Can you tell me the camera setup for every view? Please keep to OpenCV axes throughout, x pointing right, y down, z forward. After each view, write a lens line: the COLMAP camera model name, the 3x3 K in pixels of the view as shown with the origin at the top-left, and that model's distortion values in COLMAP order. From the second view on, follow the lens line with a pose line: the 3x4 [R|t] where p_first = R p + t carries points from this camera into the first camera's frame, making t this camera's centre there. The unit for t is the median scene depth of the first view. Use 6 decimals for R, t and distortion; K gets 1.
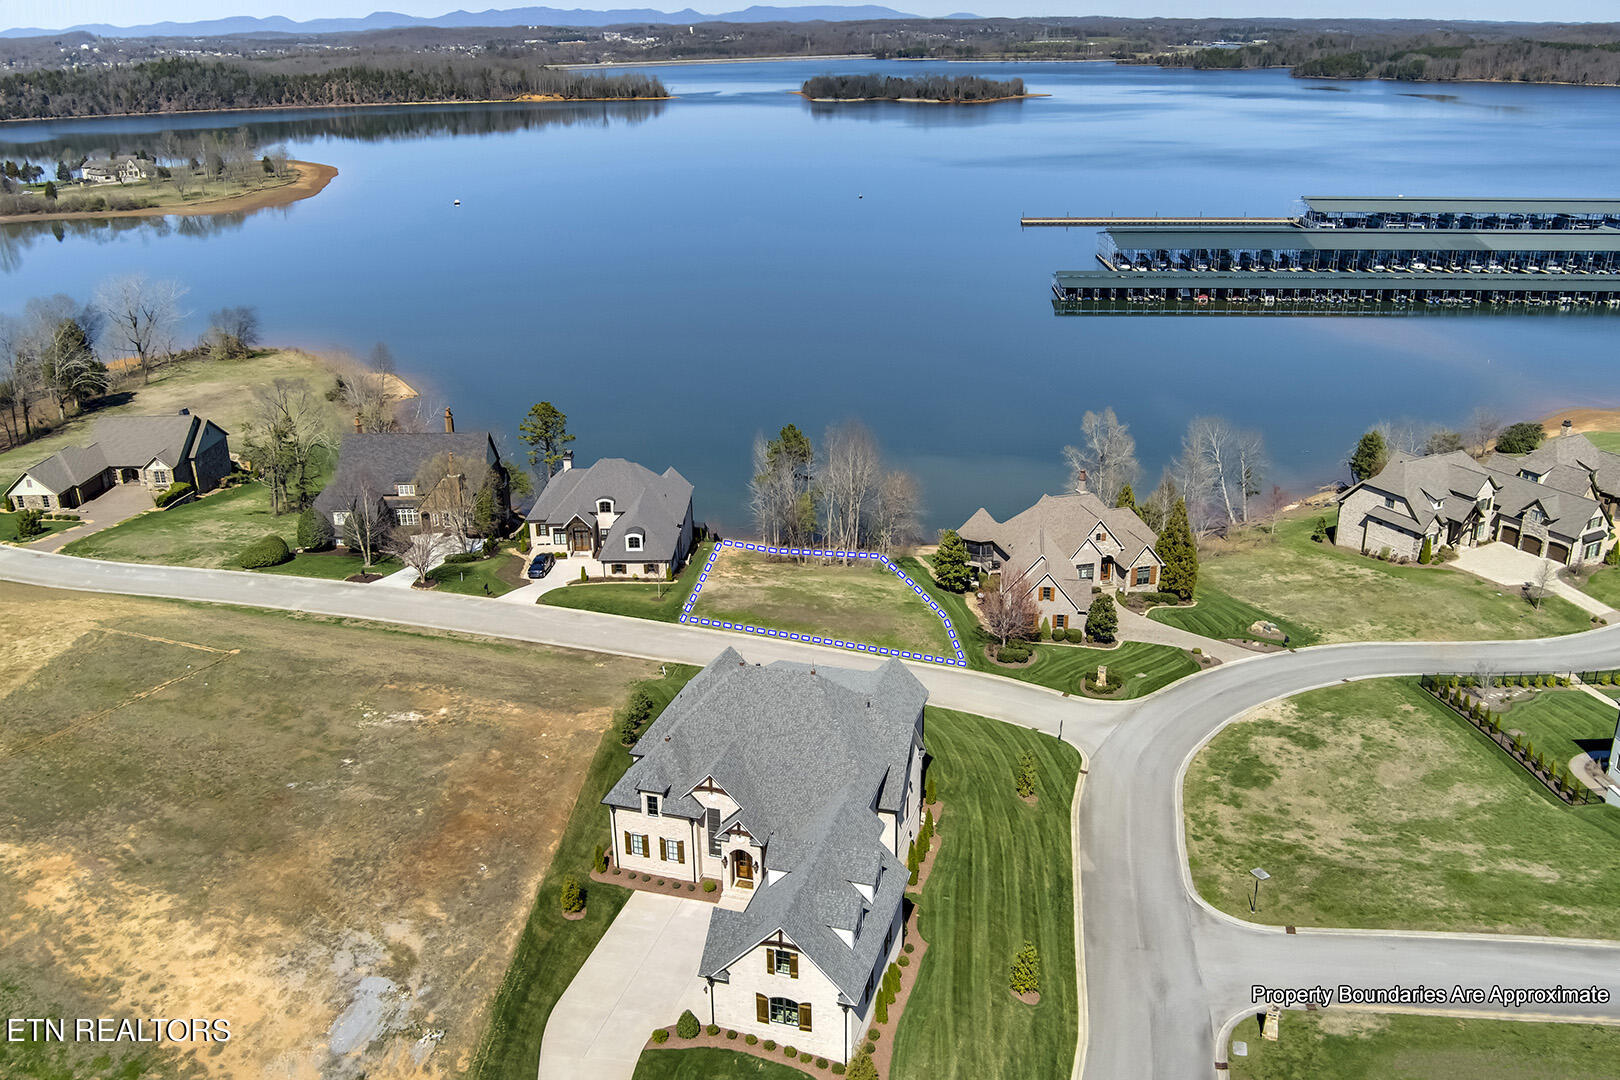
lens RADIAL K [[1373.9, 0, 811.1], [0, 1373.9, 558.2], [0, 0, 1]] dist [-0.095493, 0.054476]
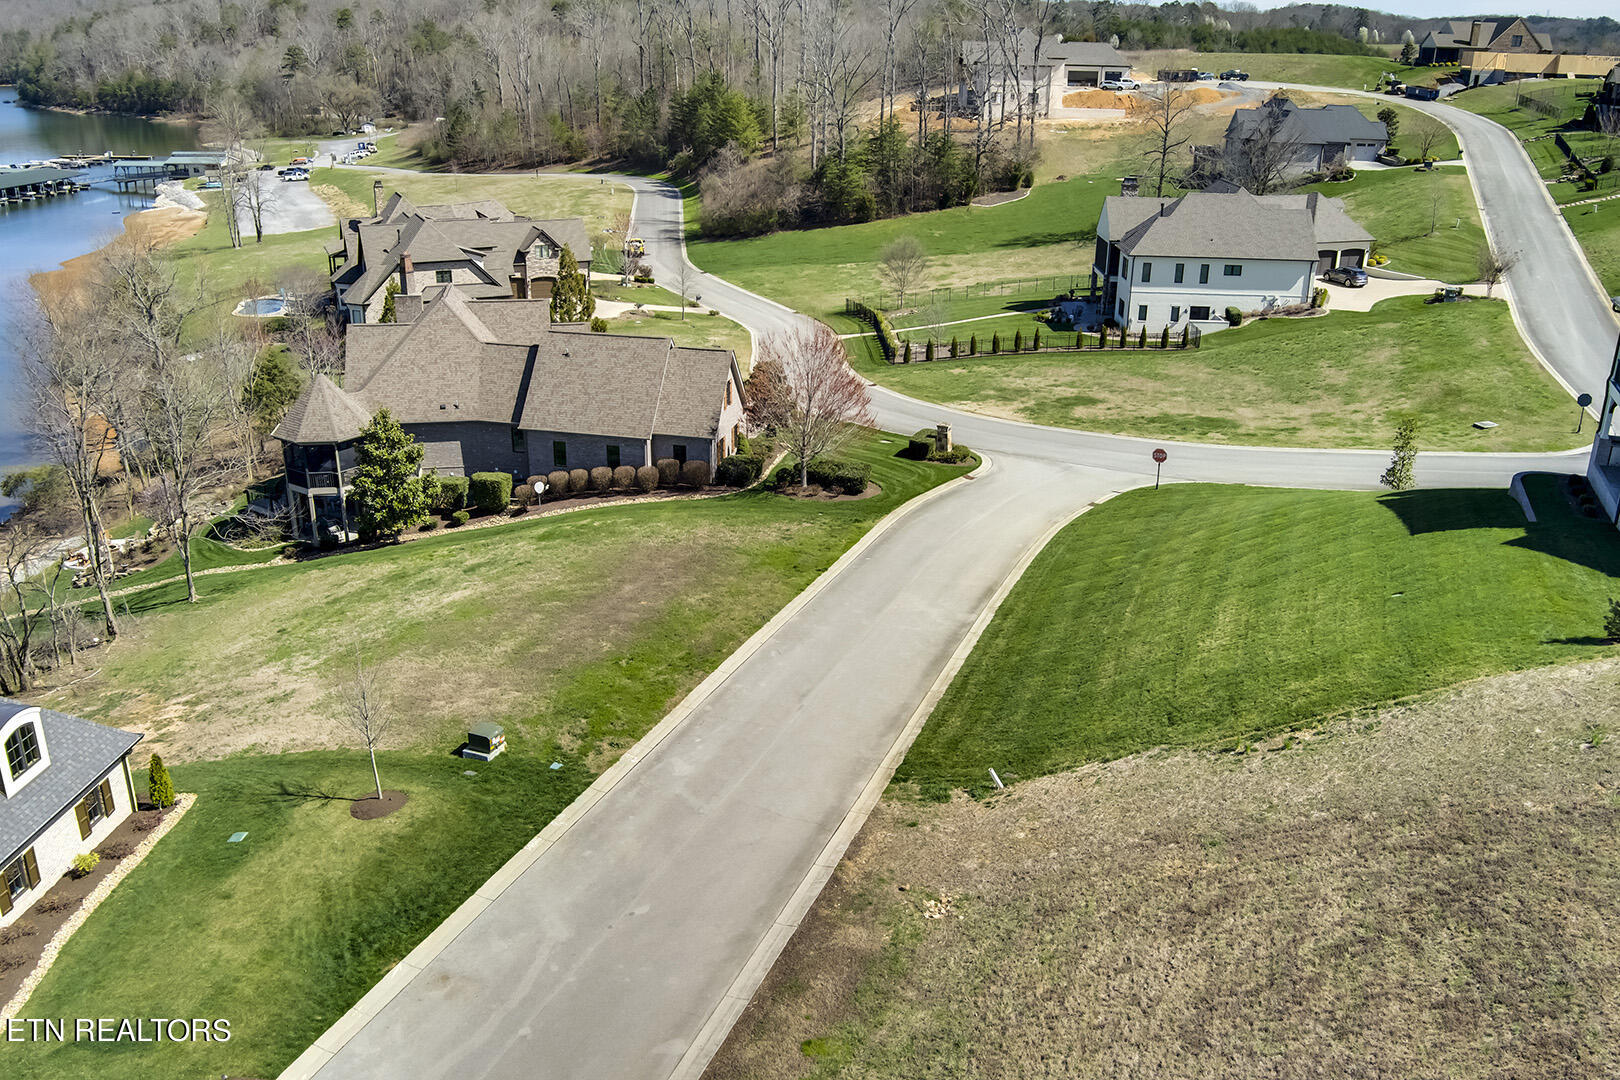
lens RADIAL K [[1337.2, 0, 806.9], [0, 1337.2, 539.5], [0, 0, 1]] dist [-0.080376, 0.040425]
pose [[0.077359, -0.342748, 0.936237, -0.041137], [0.351926, 0.887991, 0.296007, -0.008189], [-0.932825, 0.306588, 0.189317, 0.102005]]
